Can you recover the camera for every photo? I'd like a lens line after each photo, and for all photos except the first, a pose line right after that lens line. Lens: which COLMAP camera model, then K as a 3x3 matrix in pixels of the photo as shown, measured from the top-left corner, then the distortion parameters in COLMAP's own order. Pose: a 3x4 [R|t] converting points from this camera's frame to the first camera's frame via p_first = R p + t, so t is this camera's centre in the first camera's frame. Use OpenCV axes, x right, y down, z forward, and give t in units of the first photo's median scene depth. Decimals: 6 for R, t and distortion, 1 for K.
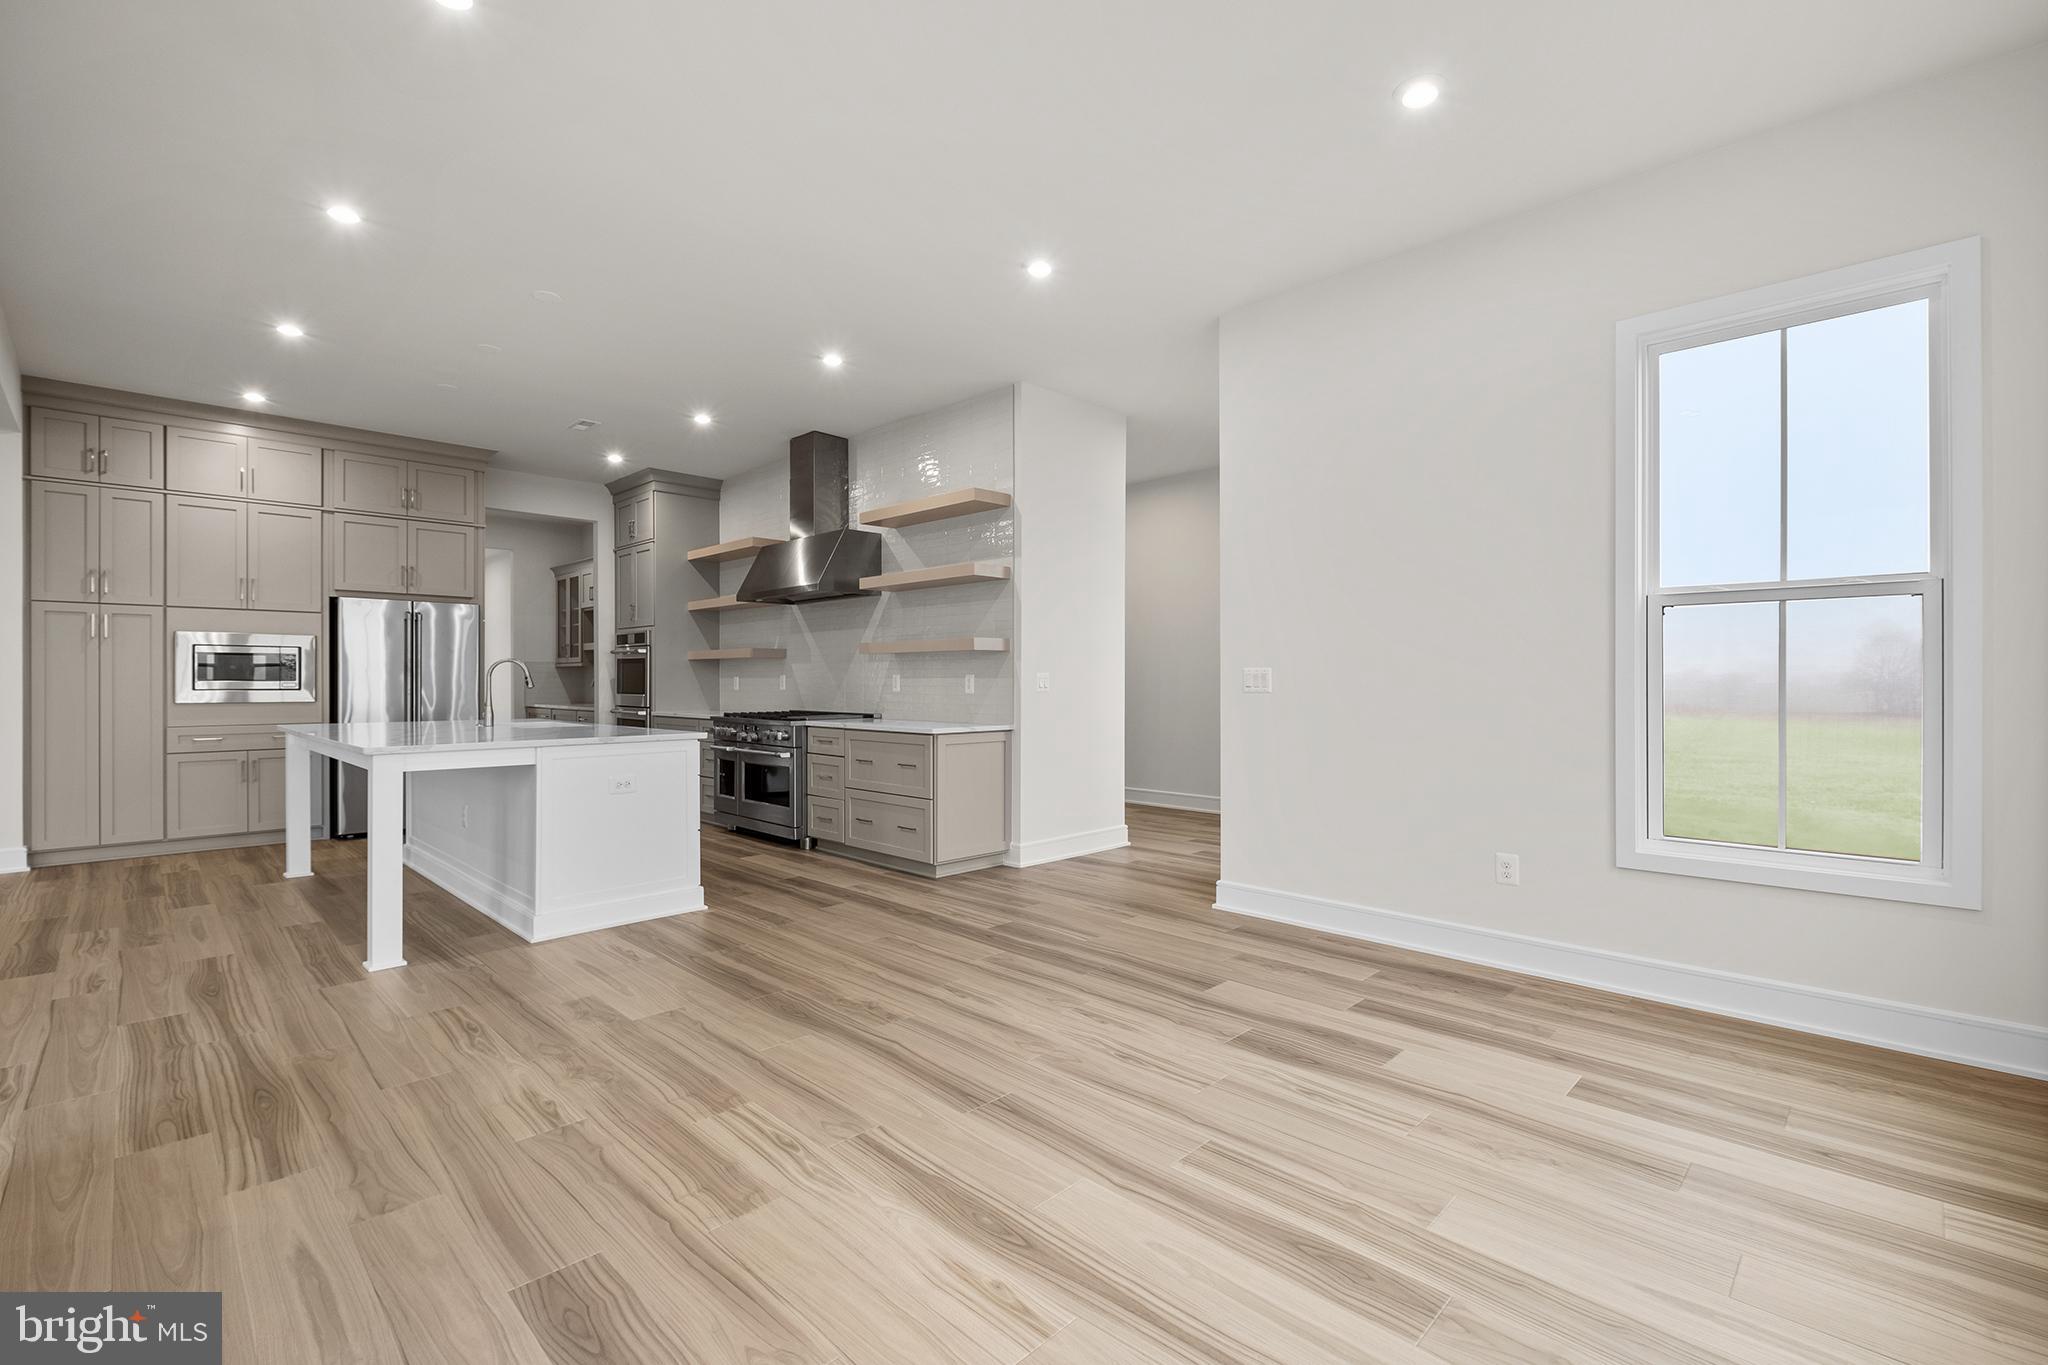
lens RADIAL K [[902.7, 0, 1024.0], [0, 902.7, 682.5], [0, 0, 1]] dist [0.002568, -0.003256]
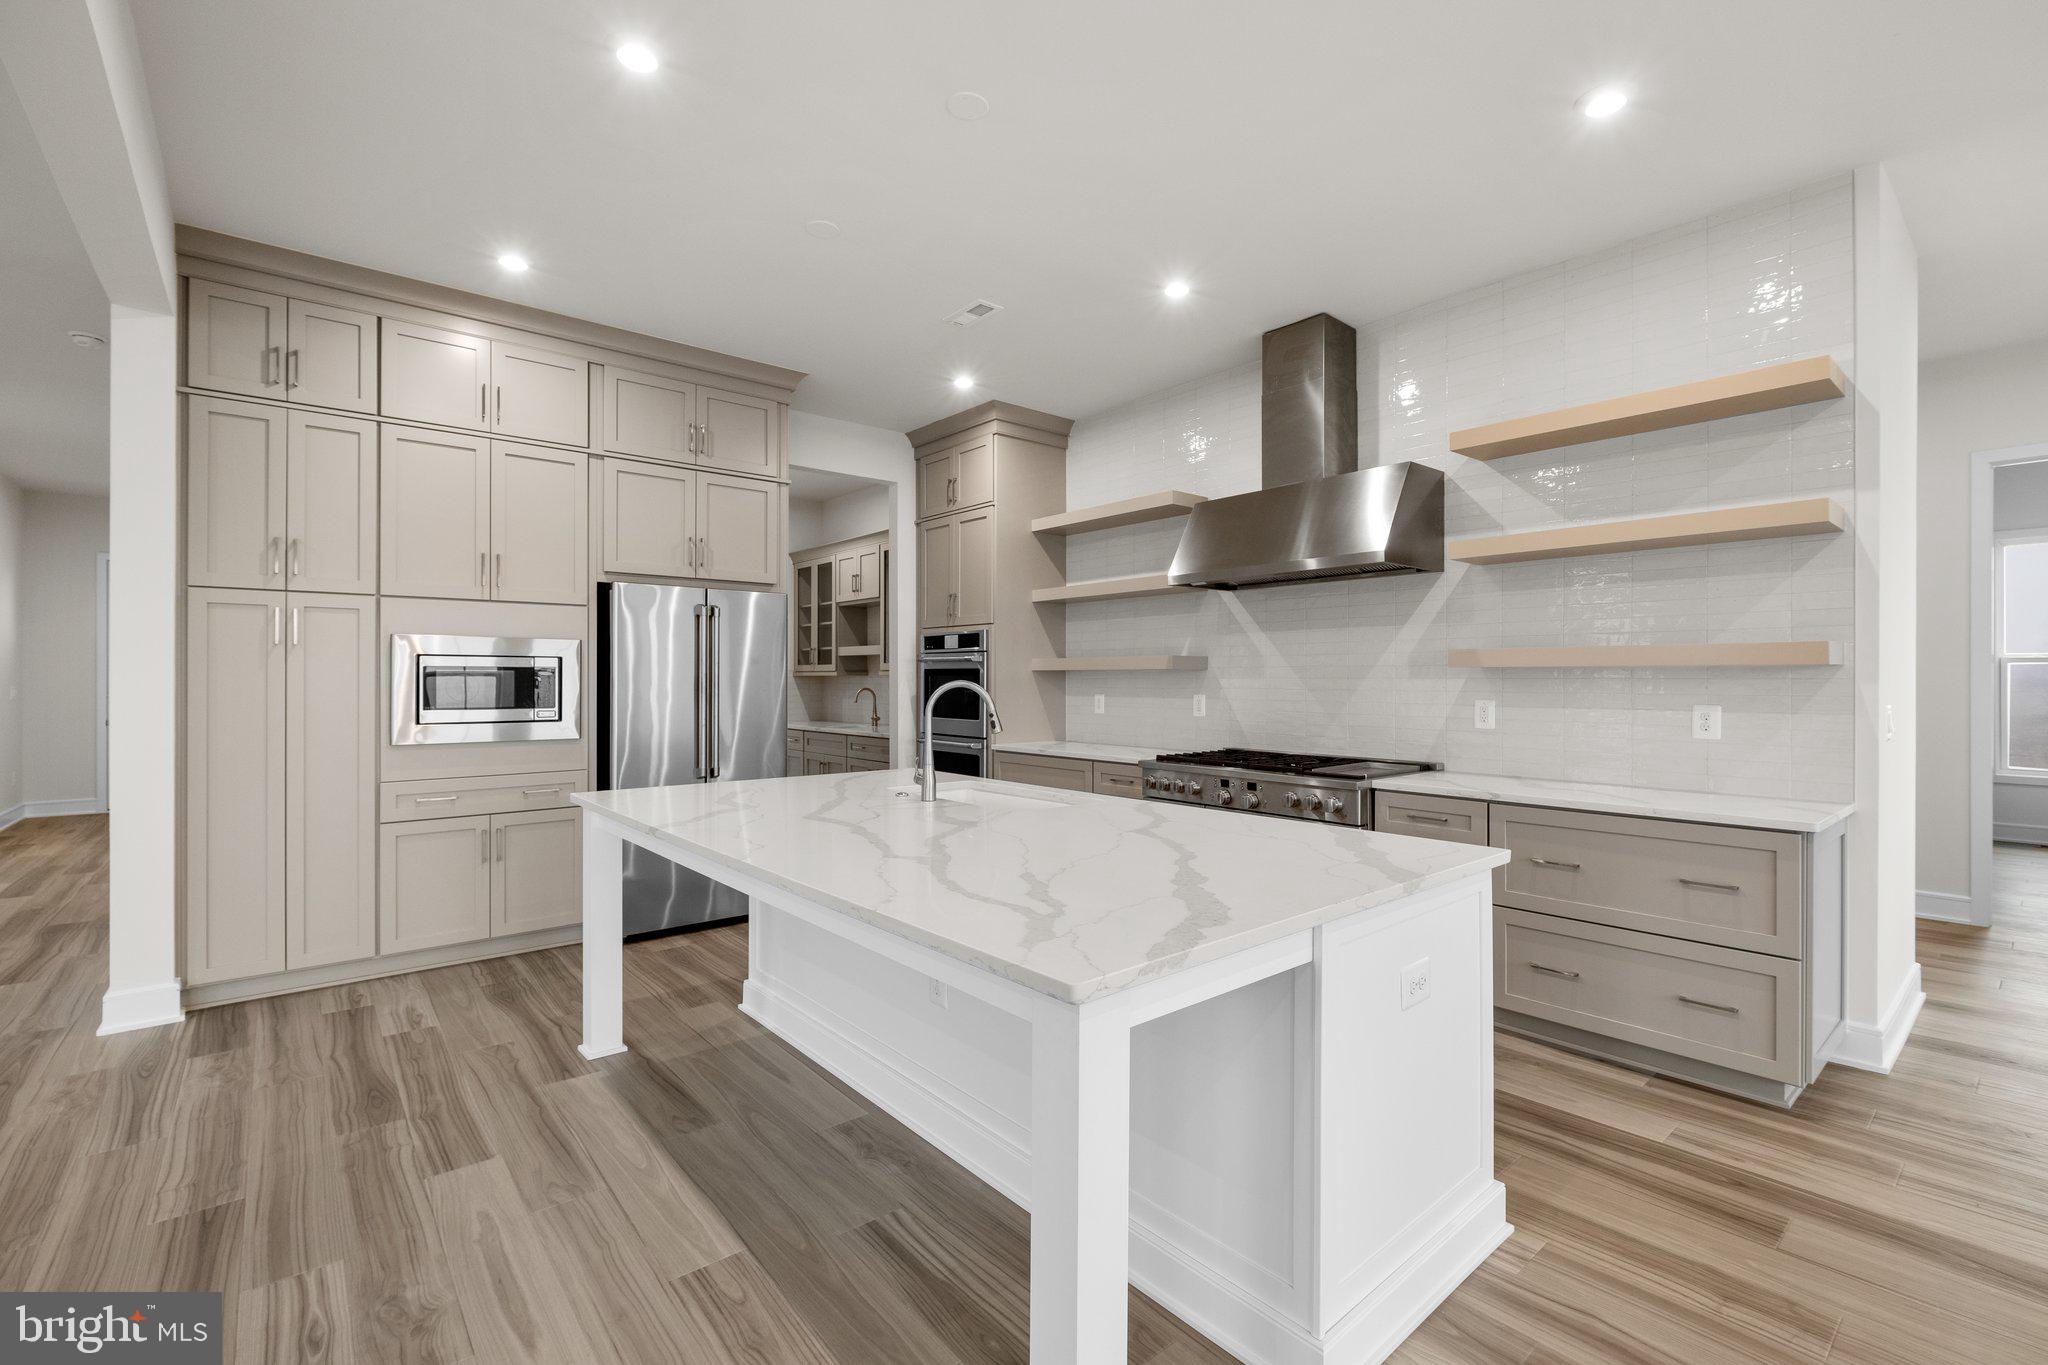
lens RADIAL K [[898.2, 0, 1028.8], [0, 898.2, 678.5], [0, 0, 1]] dist [0.003873, -0.006404]
pose [[0.995921, 0.000832, -0.090227, -0.407433], [-0.001110, 0.999995, -0.003032, -0.022308], [0.090224, 0.003120, 0.995917, 0.380227]]
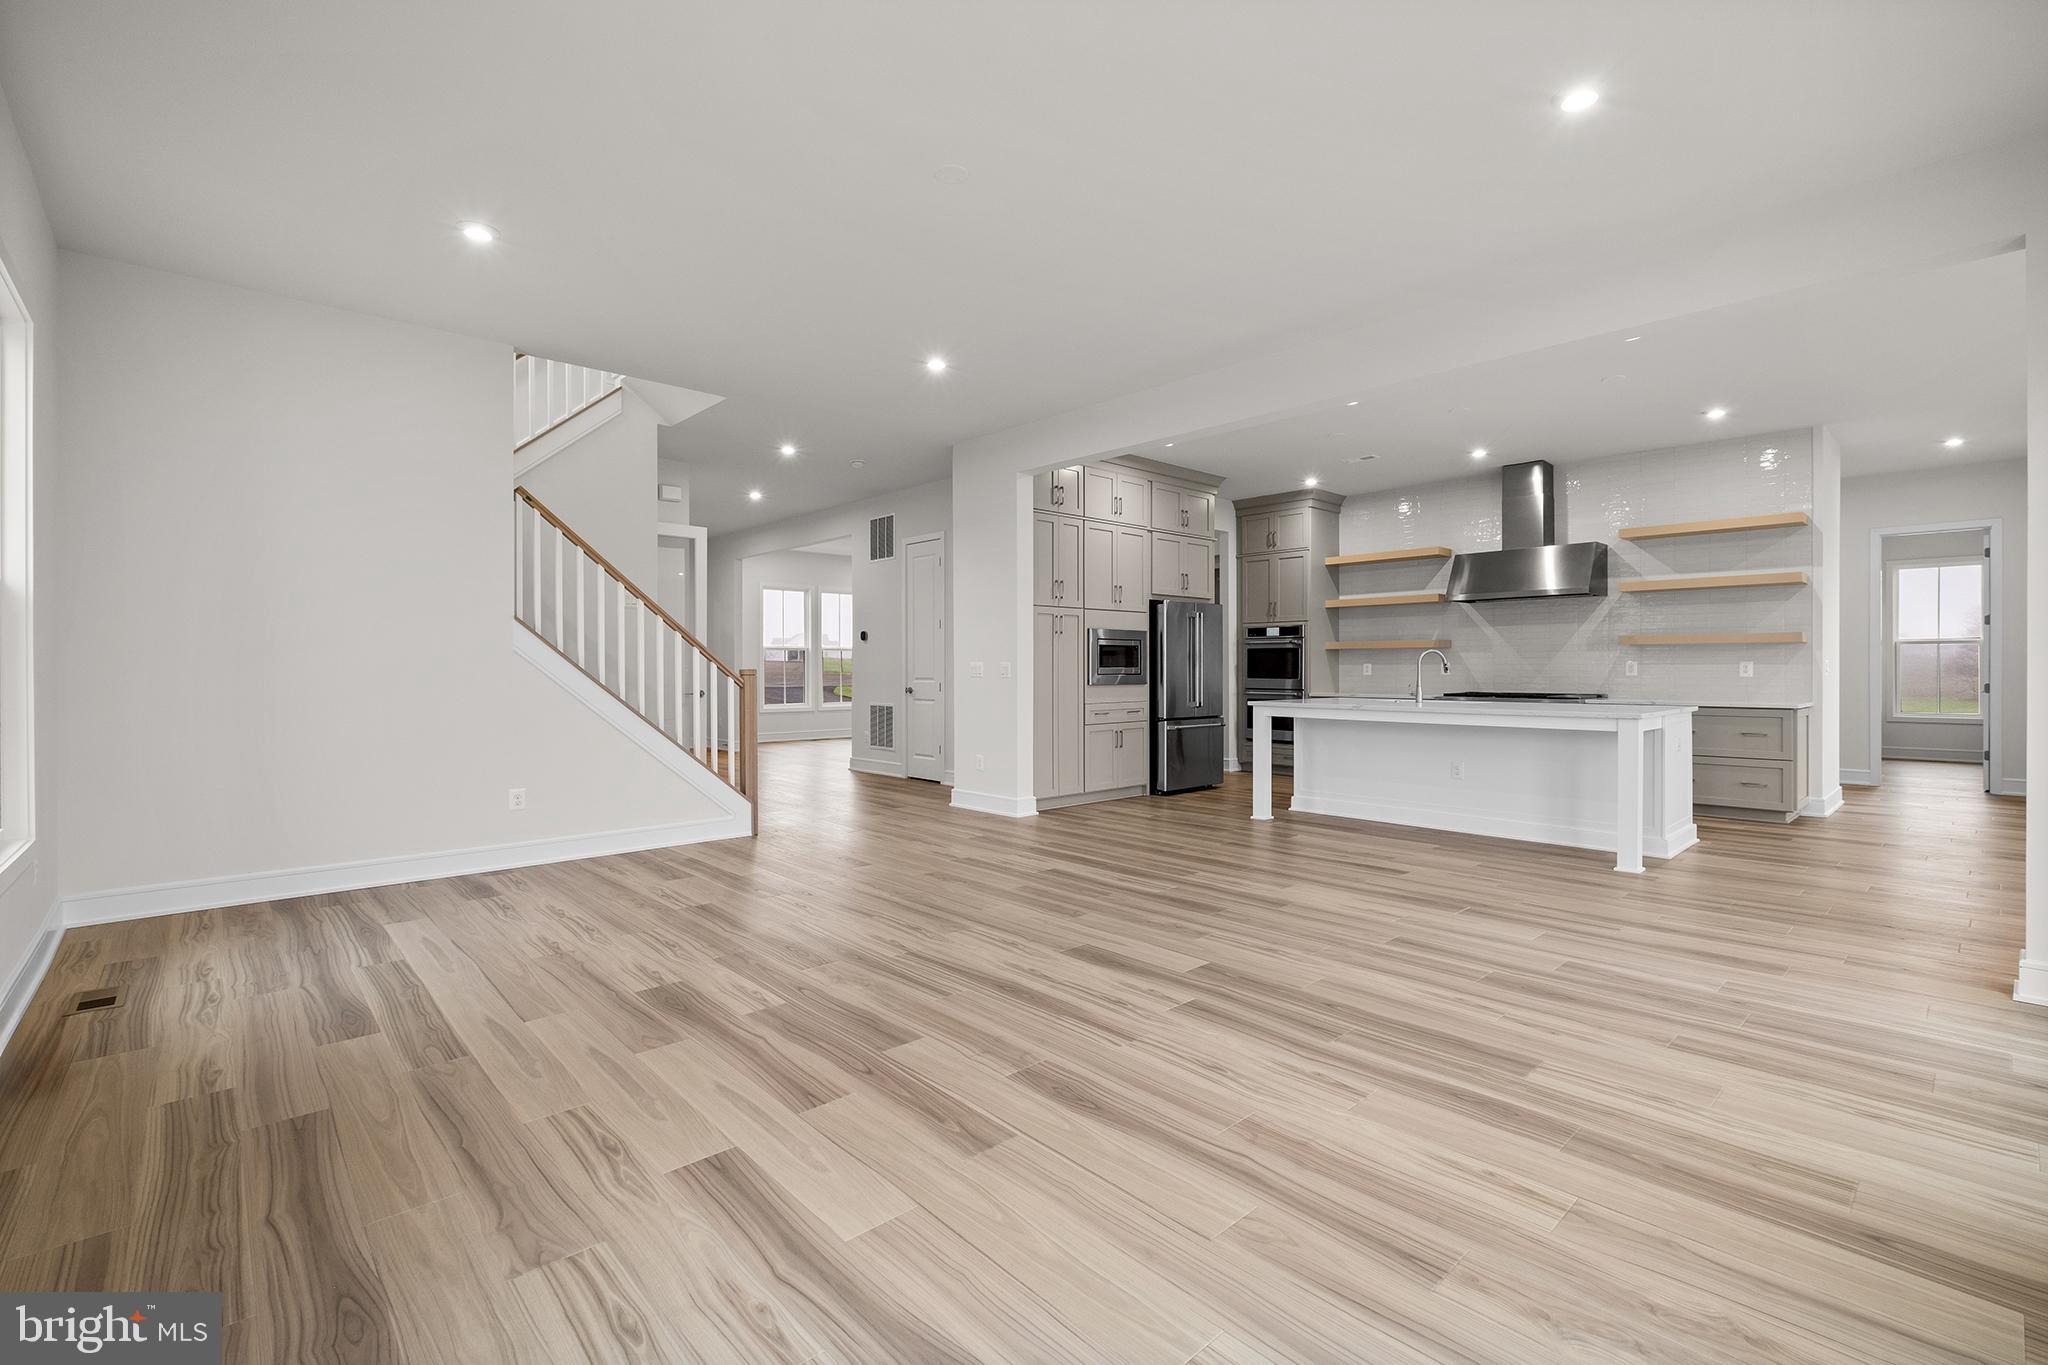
lens RADIAL K [[898.6, 0, 1024.6], [0, 898.6, 667.7], [0, 0, 1]] dist [0.001043, -0.006757]
pose [[0.998453, -0.000499, -0.055602, -0.918705], [0.000338, 0.999996, -0.002899, 0.002800], [0.055603, 0.002876, 0.998449, -0.258001]]
